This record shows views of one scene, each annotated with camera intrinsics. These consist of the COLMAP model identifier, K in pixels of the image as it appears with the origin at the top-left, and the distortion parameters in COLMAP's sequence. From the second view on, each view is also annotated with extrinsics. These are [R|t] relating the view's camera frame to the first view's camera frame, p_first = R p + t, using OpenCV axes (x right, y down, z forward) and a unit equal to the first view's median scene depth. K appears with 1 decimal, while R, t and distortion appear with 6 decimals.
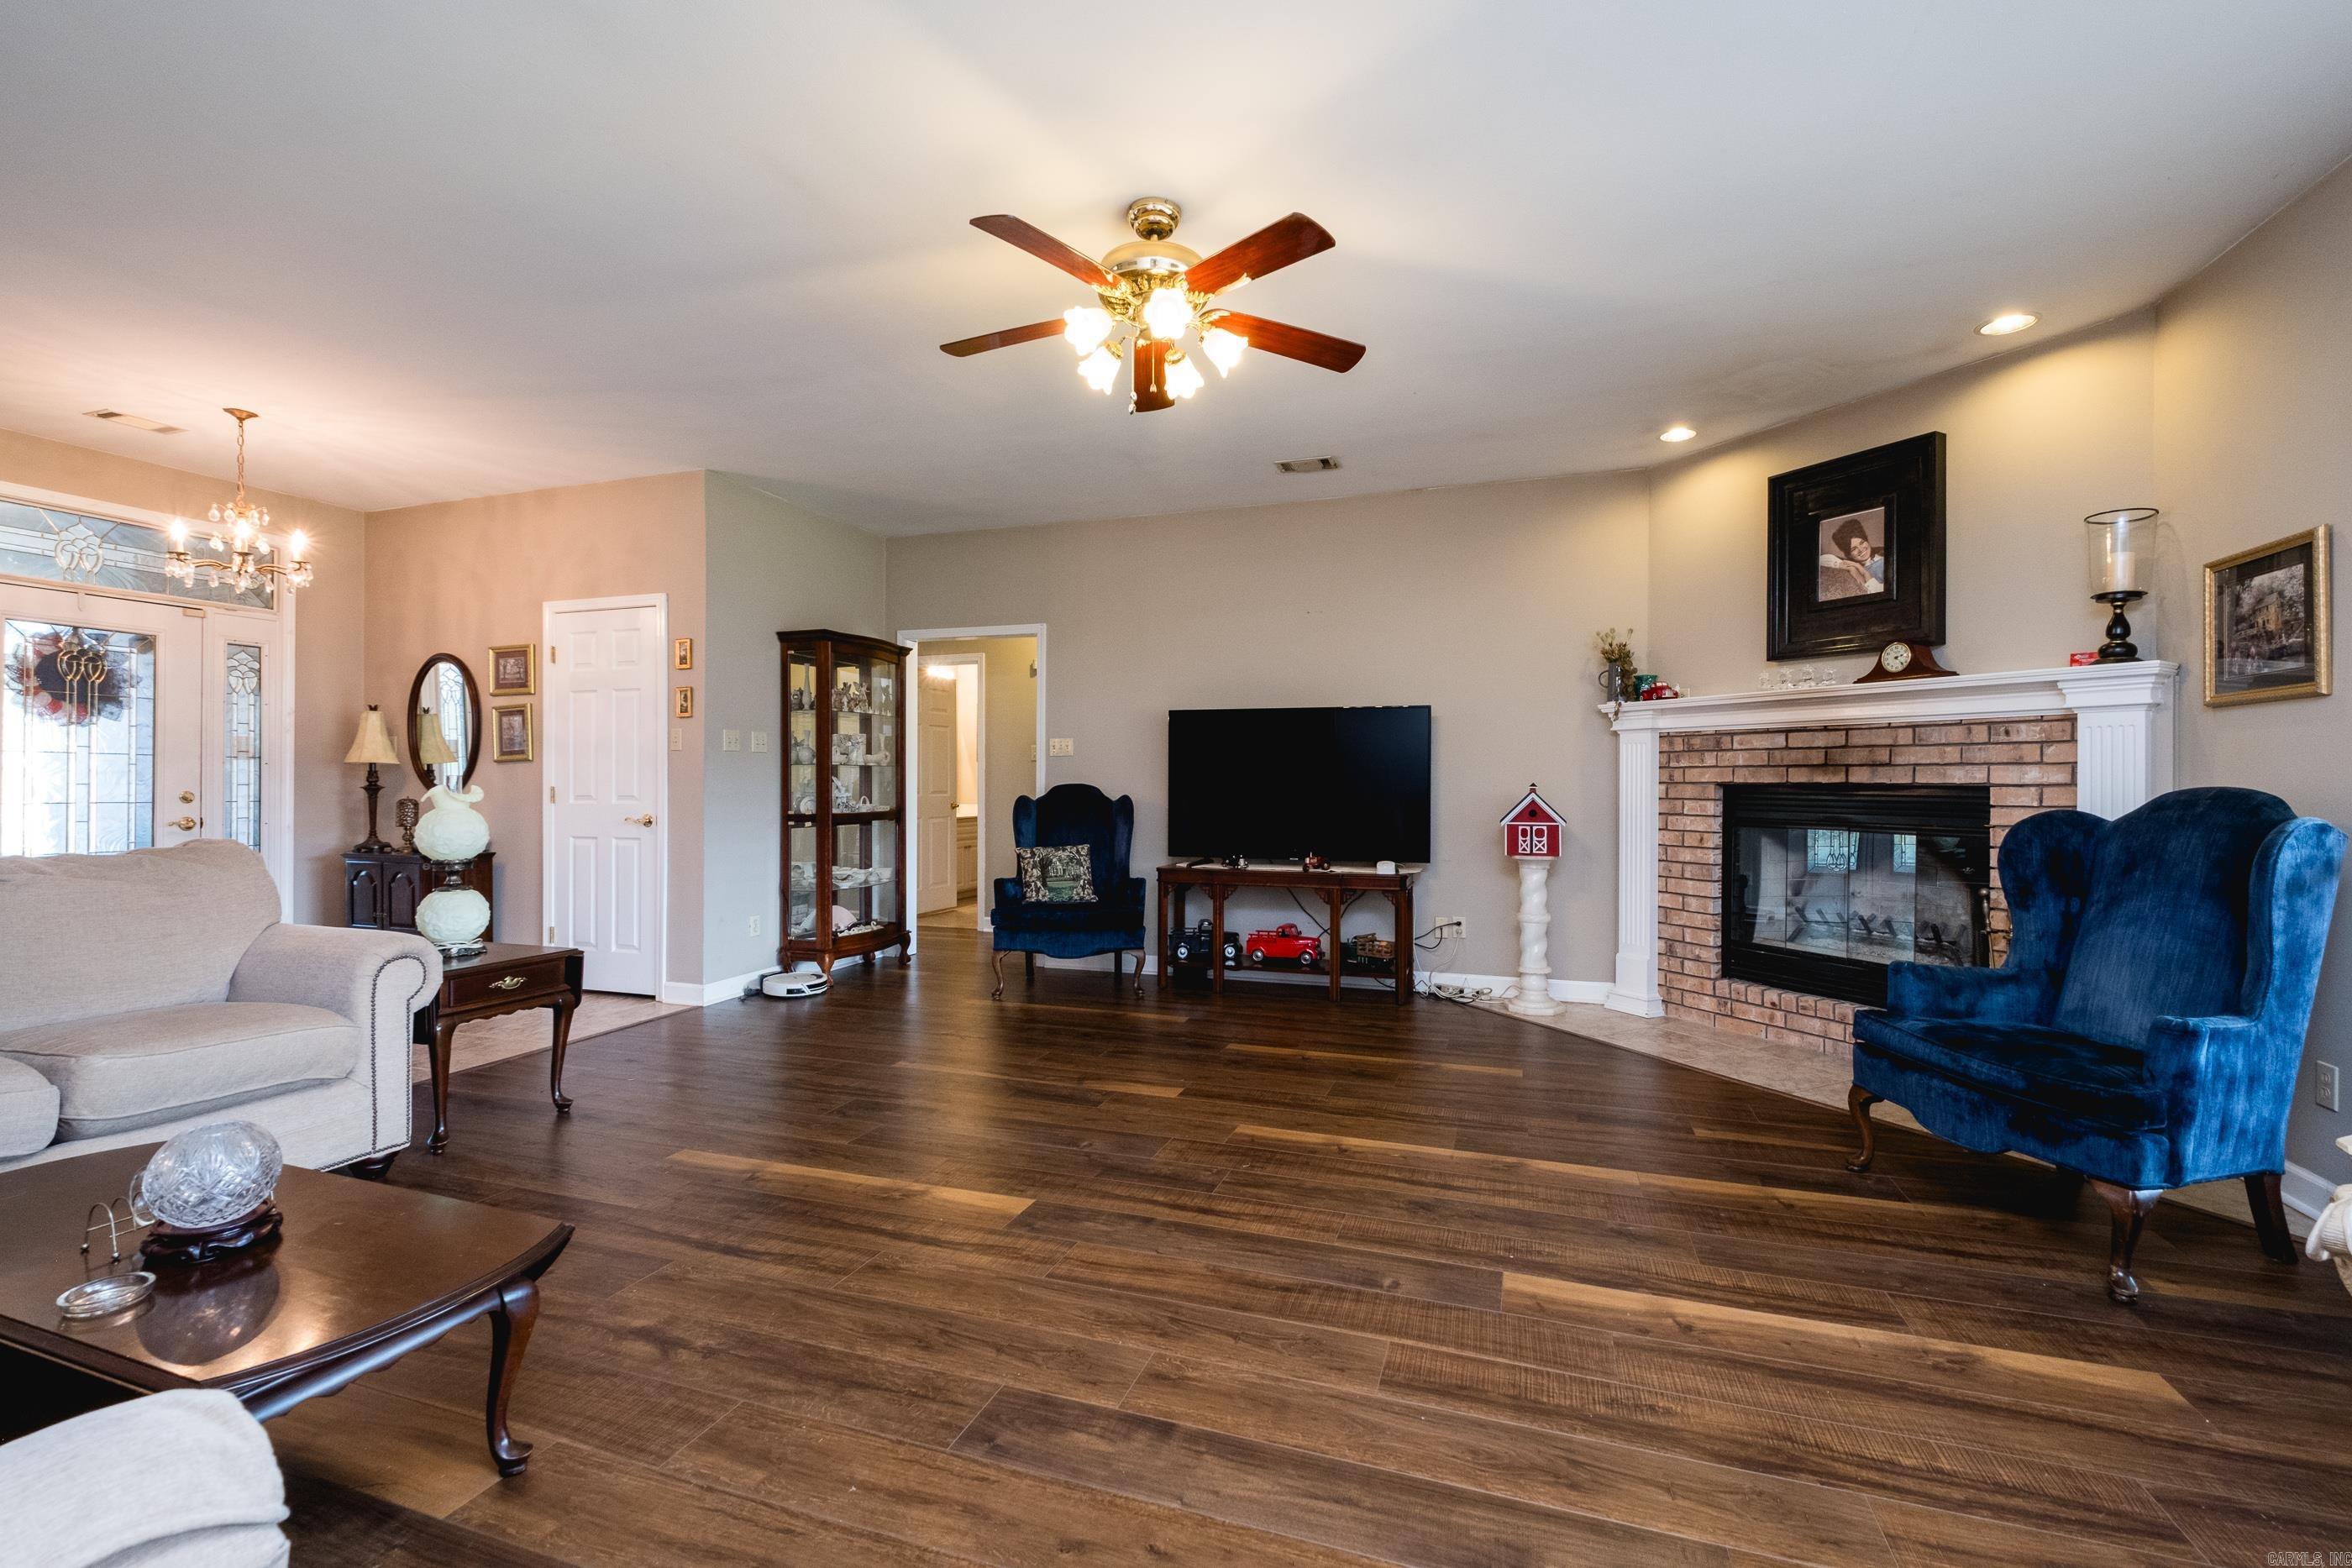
lens RADIAL K [[1012.7, 0, 1187.3], [0, 1012.7, 785.9], [0, 0, 1]] dist [0.000140, -0.003219]
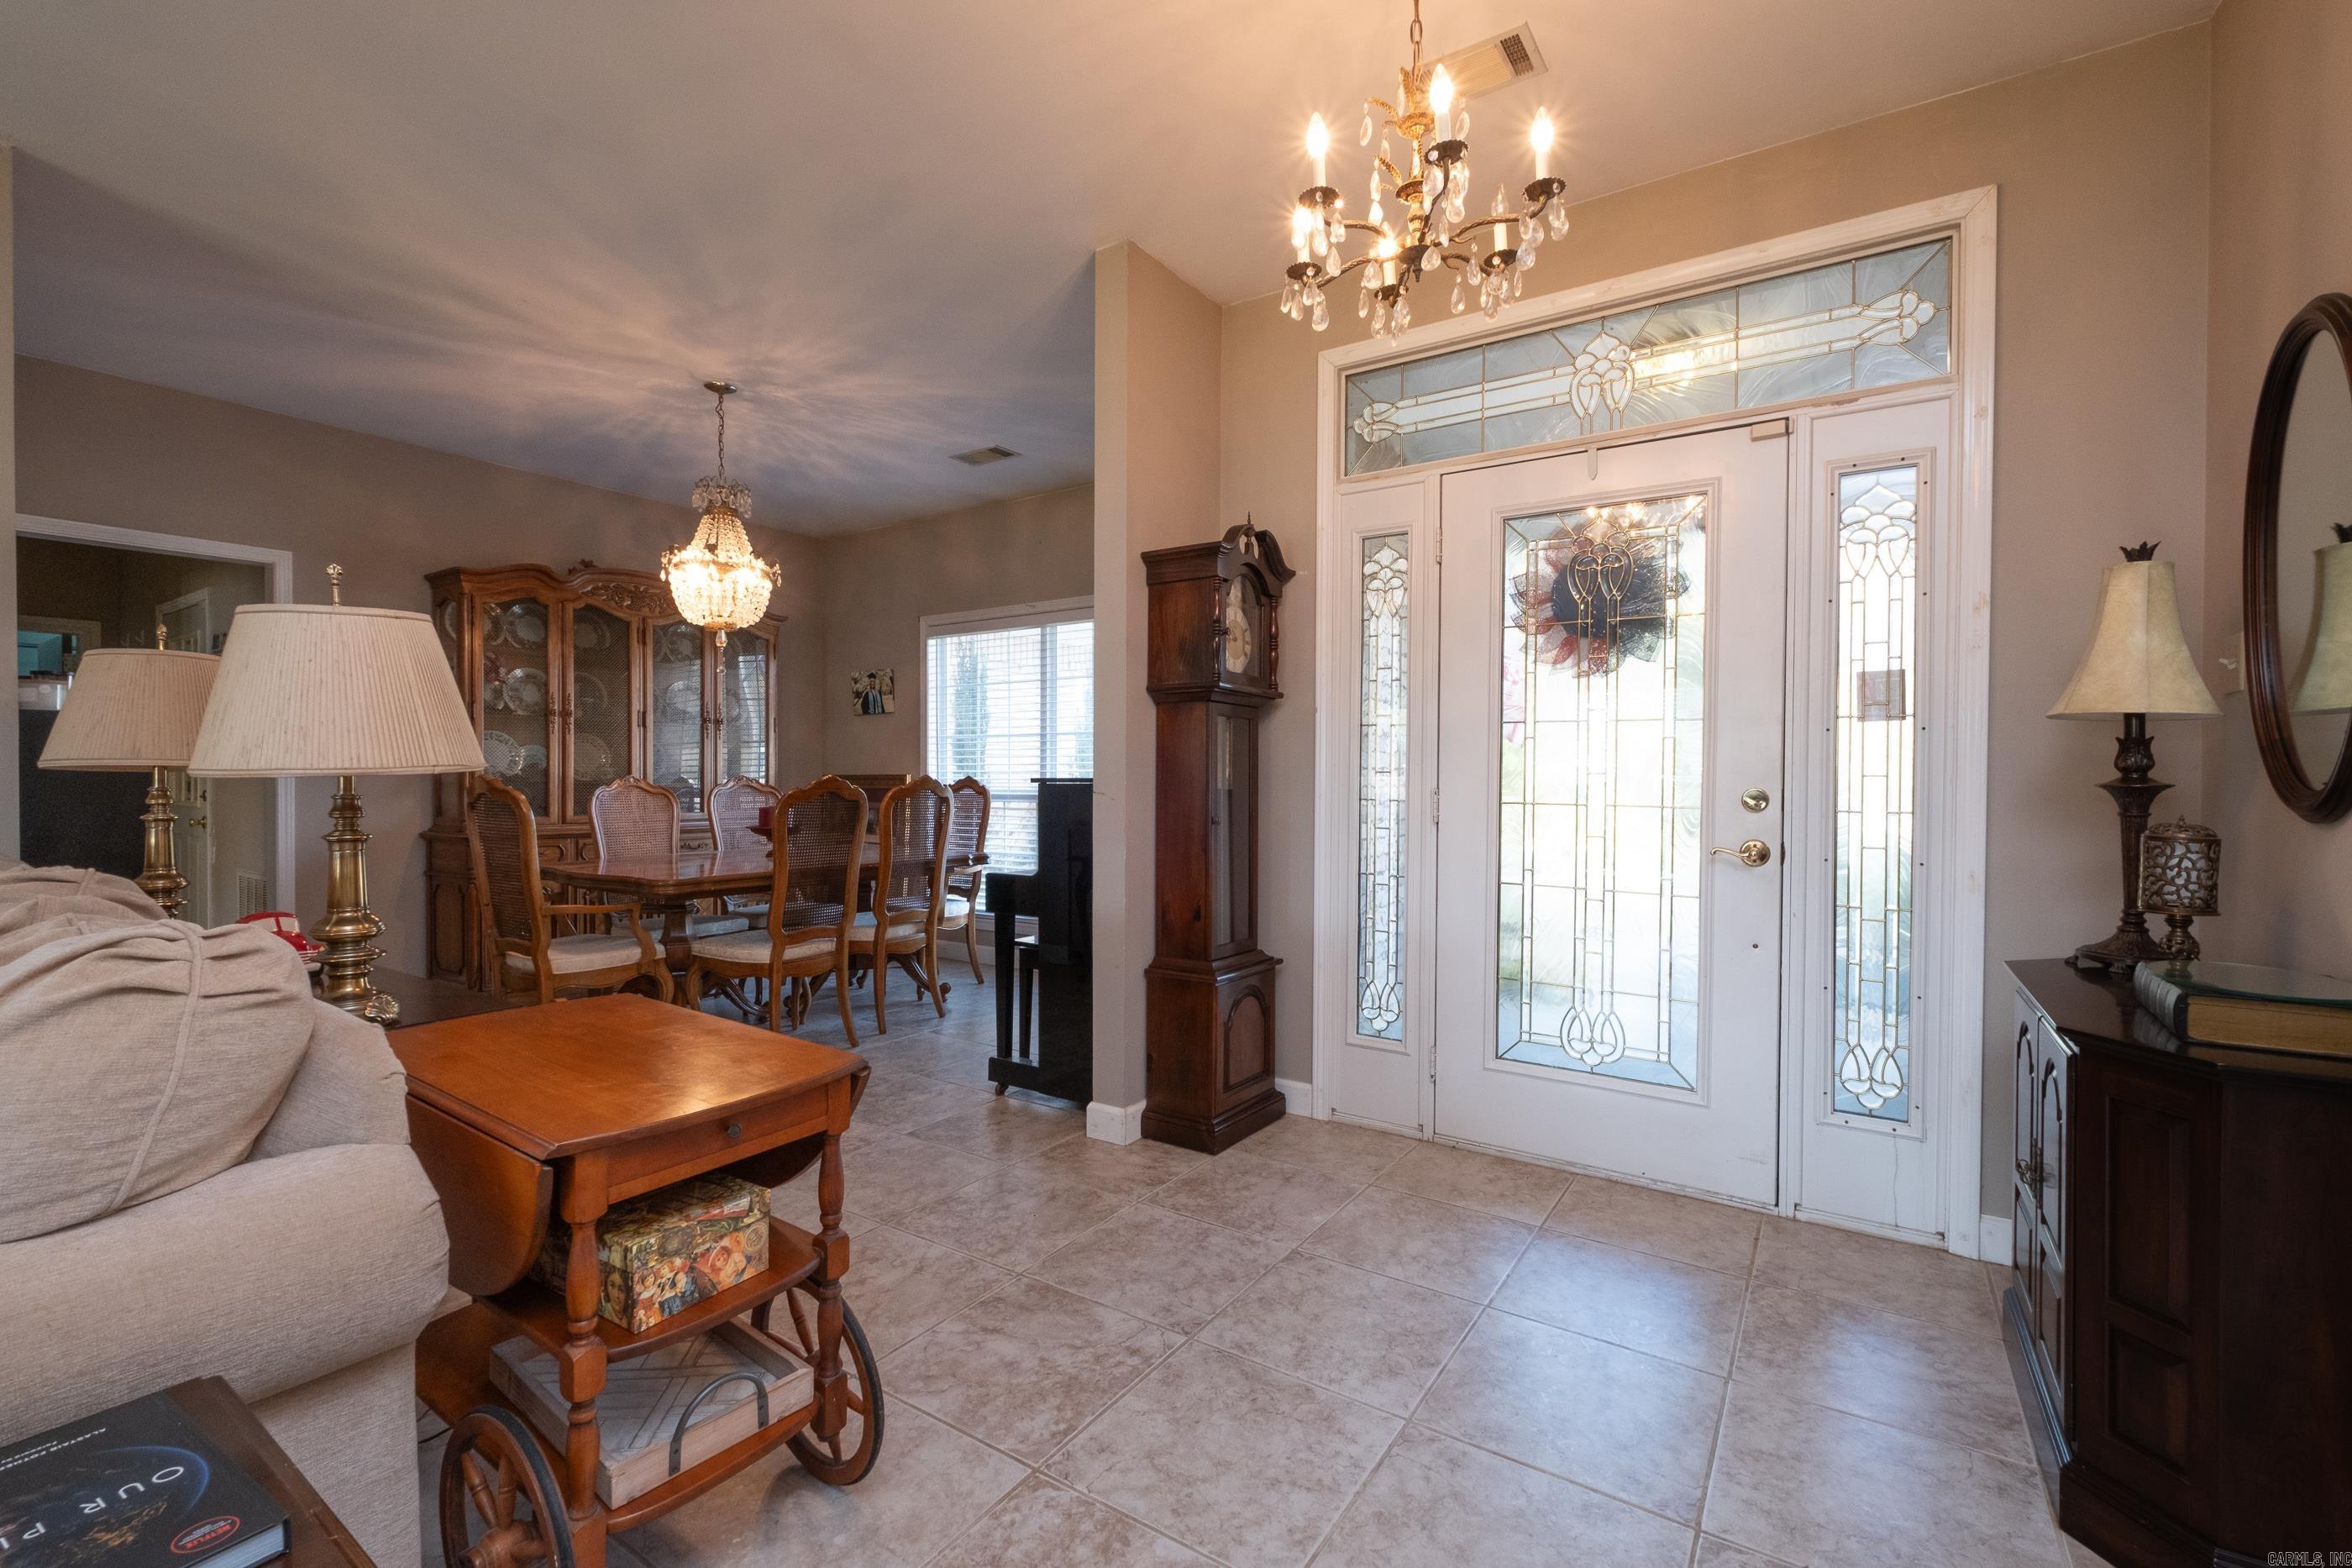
lens RADIAL K [[1012.7, 0, 1186.5], [0, 1012.7, 785.1], [0, 0, 1]] dist [0.000140, -0.003219]
pose [[-0.260773, 0.012807, -0.965315, -0.920019], [-0.007224, 0.999858, 0.015217, -0.004424], [0.965373, 0.010942, -0.260643, 1.835595]]
